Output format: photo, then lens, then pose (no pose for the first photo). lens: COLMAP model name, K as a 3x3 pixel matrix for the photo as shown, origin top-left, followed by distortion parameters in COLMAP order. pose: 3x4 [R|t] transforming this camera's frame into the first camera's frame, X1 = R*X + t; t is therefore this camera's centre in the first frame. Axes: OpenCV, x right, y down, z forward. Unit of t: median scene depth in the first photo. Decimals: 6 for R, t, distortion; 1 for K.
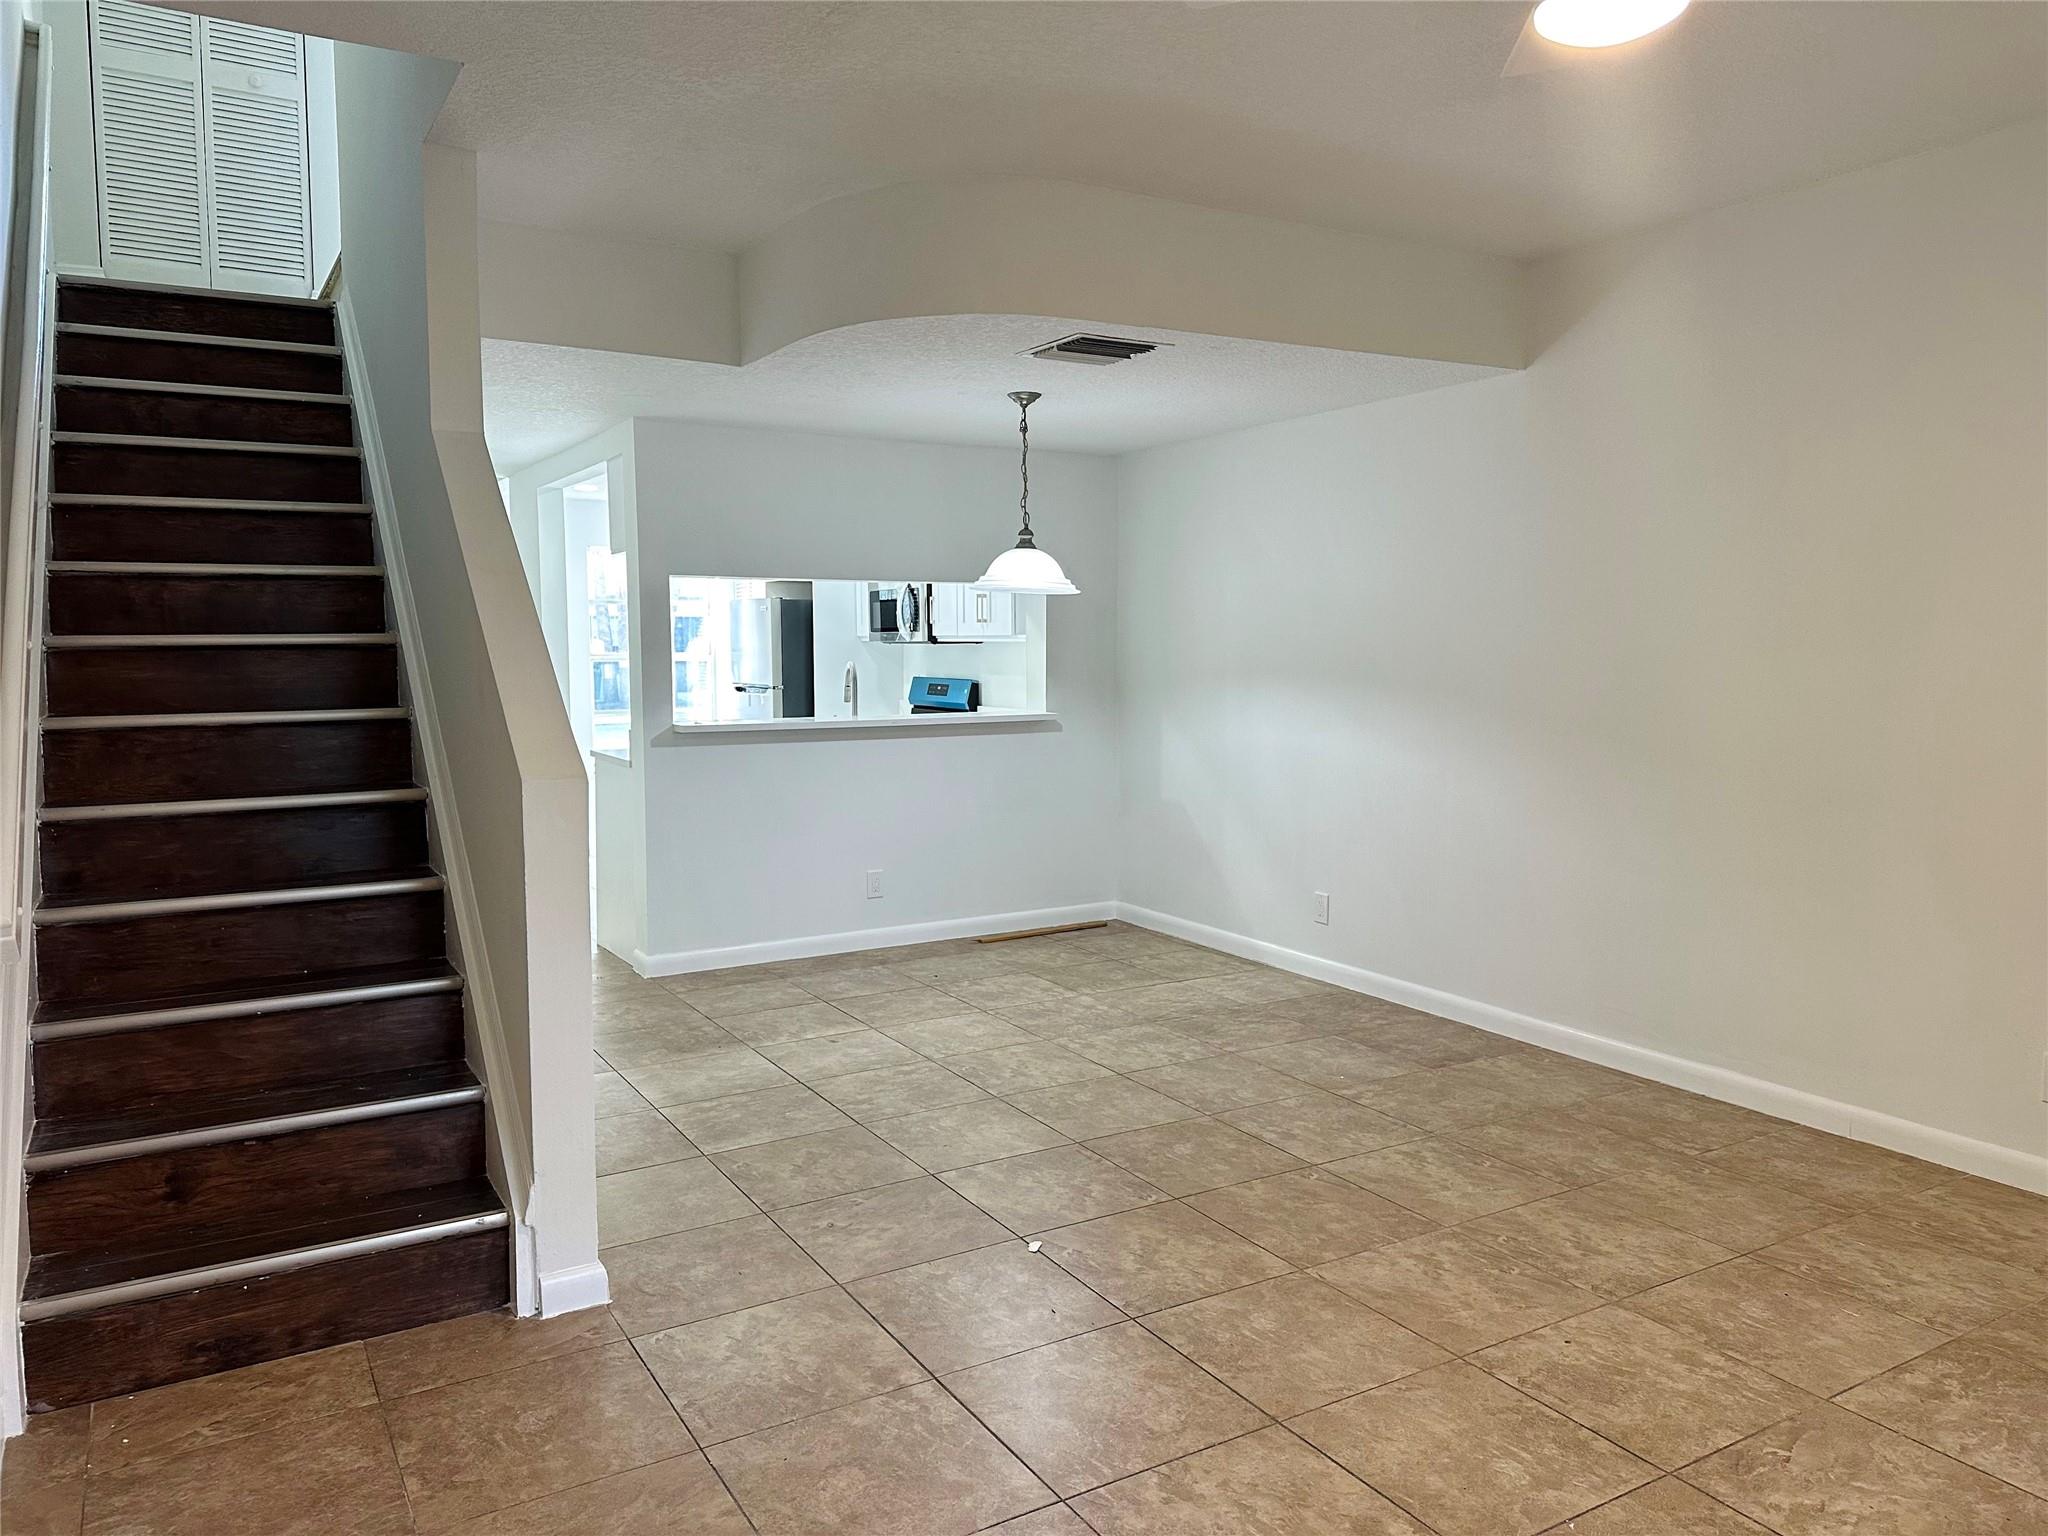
lens RADIAL K [[1439.4, 0, 1024.0], [0, 1439.4, 768.0], [0, 0, 1]] dist [0.076554, -0.092979]
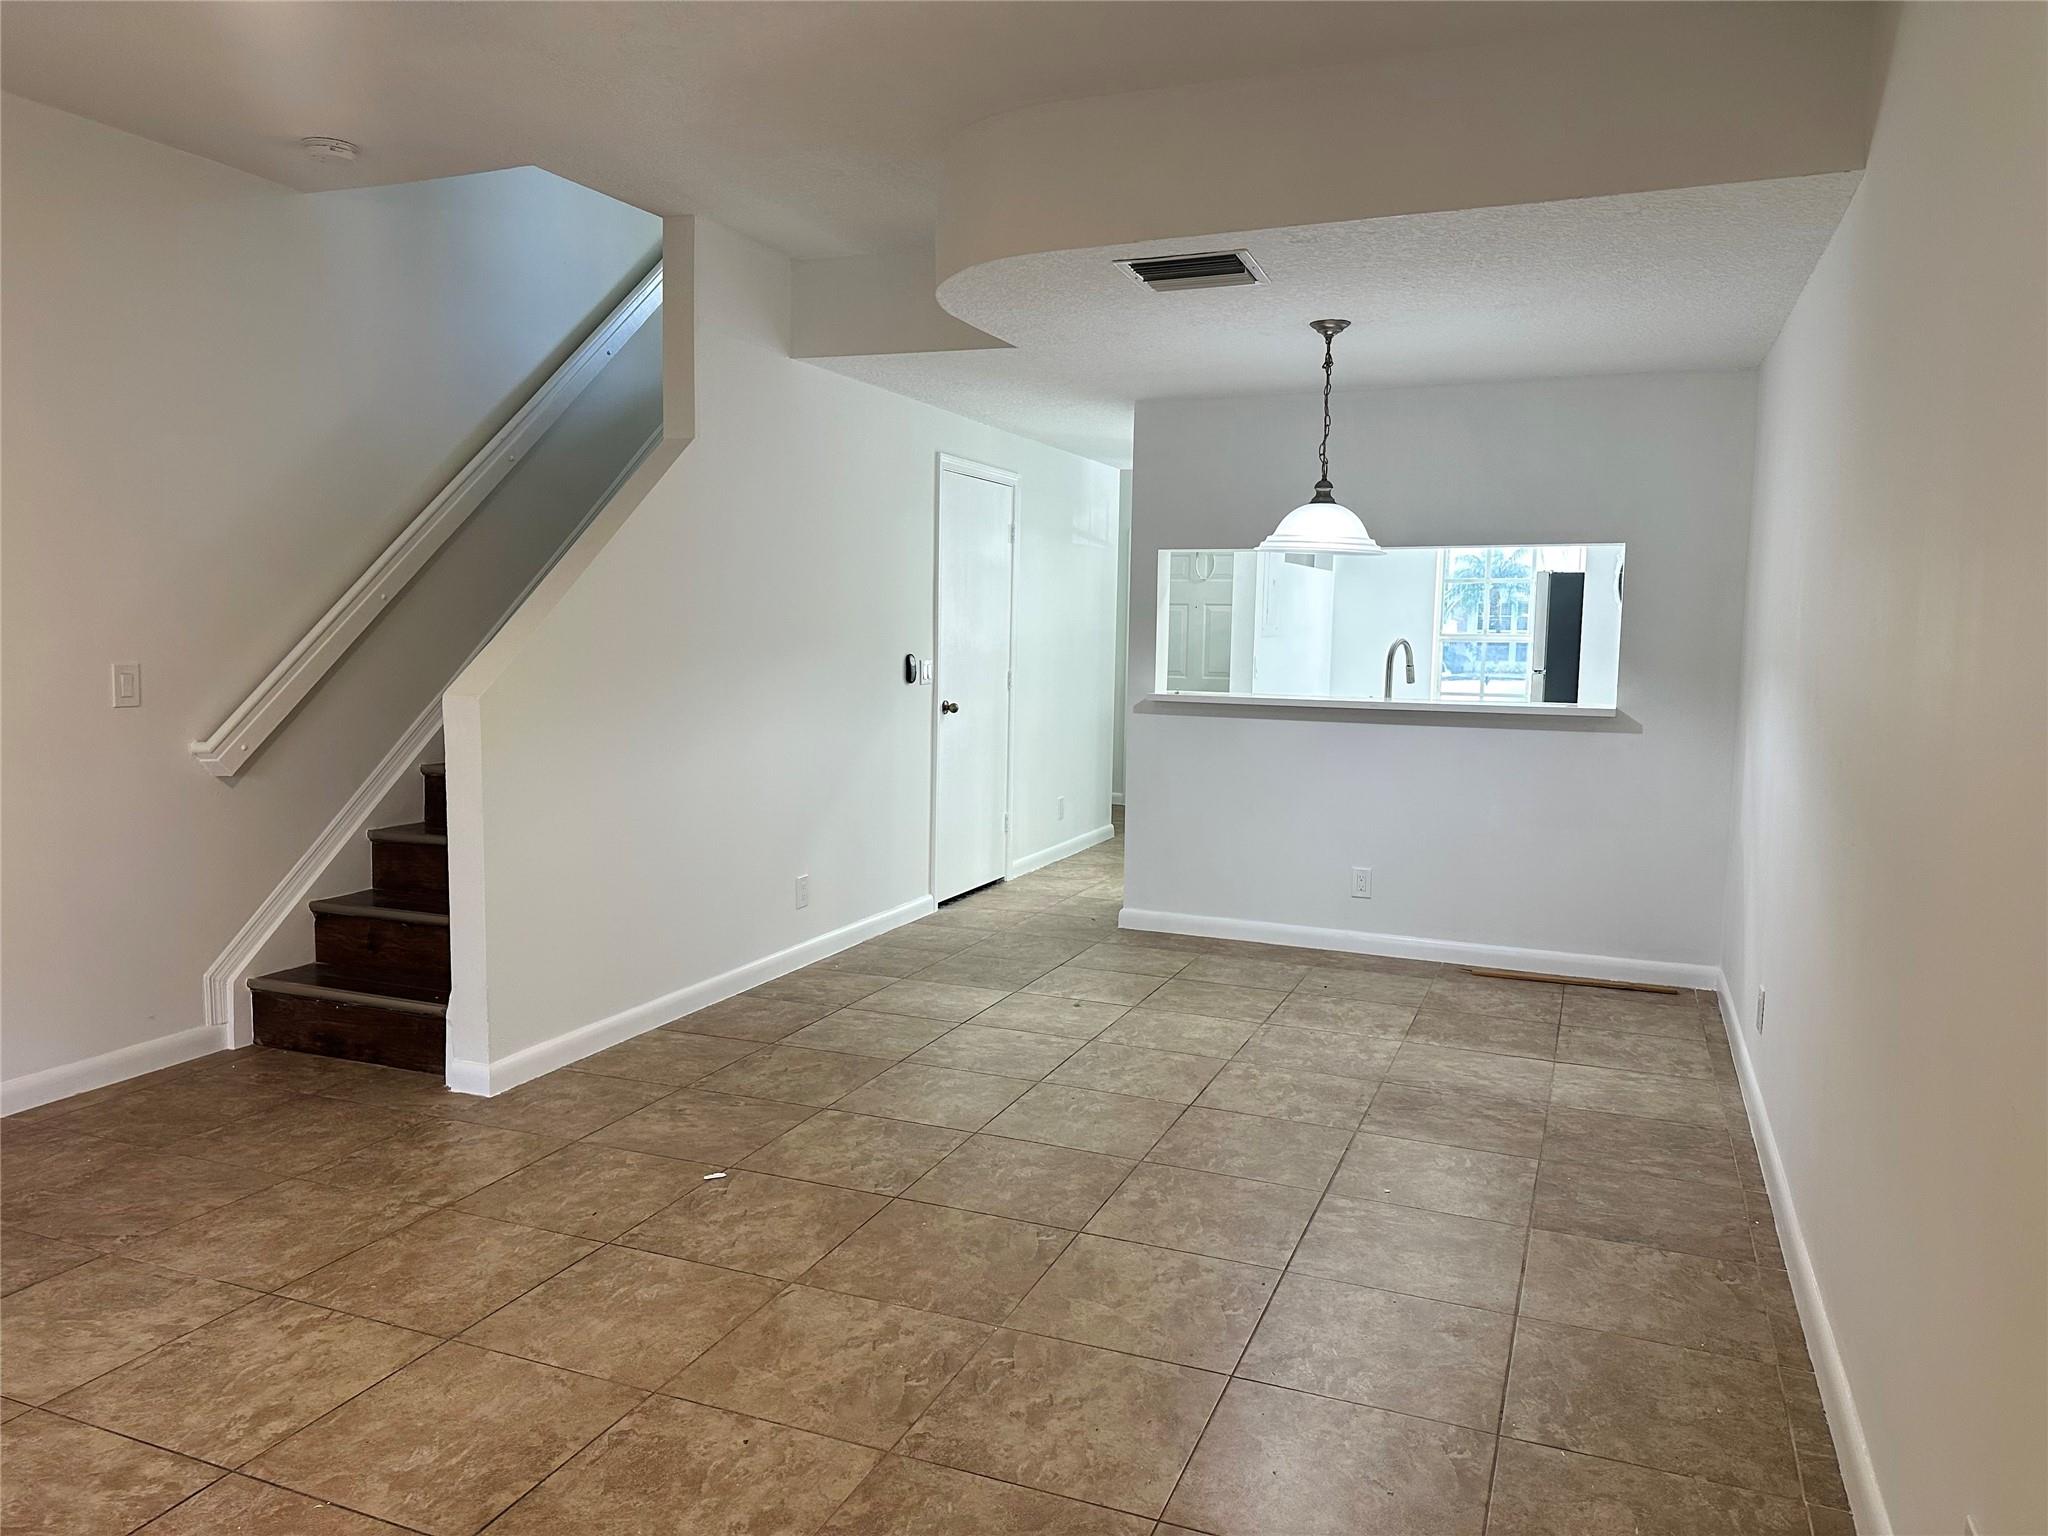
lens RADIAL K [[1446.4, 0, 1019.9], [0, 1446.4, 757.2], [0, 0, 1]] dist [0.119782, -0.149517]
pose [[0.592253, 0.086513, -0.801094, 0.820987], [-0.087982, 0.995218, 0.042431, -0.029006], [0.800934, 0.045352, 0.597033, 0.457157]]
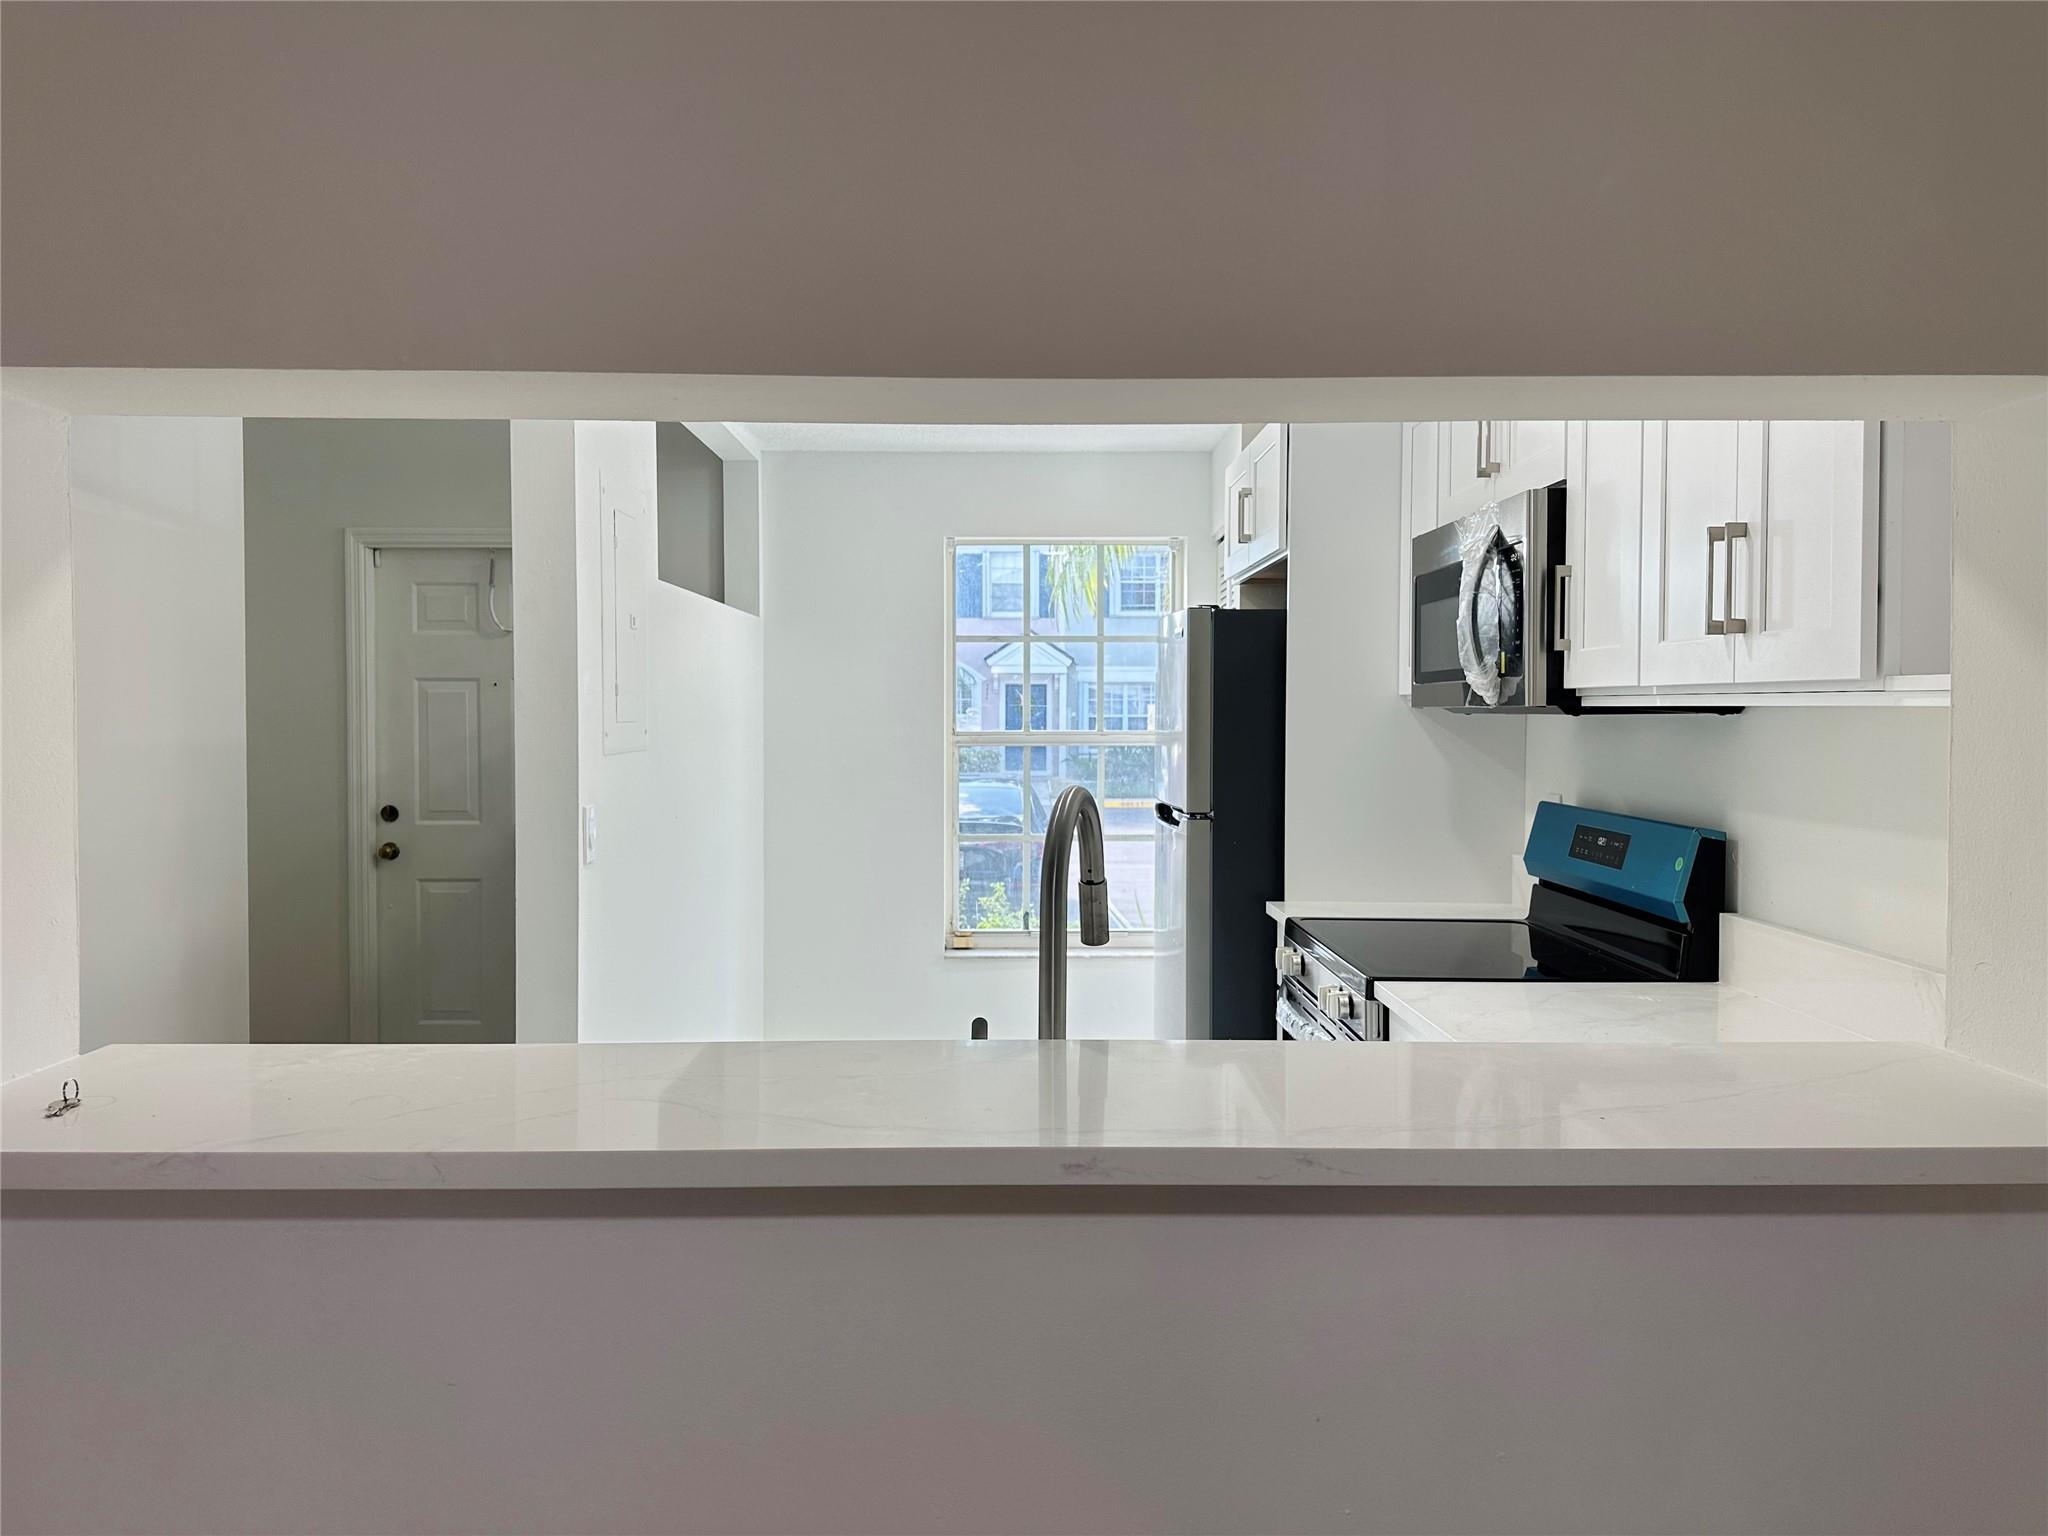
lens RADIAL K [[1446.4, 0, 1019.9], [0, 1446.4, 757.2], [0, 0, 1]] dist [0.119782, -0.149517]
pose [[0.864781, 0.019361, -0.501777, -0.008494], [-0.046965, 0.997995, -0.042434, -0.116272], [0.499949, 0.060262, 0.863956, 1.346179]]
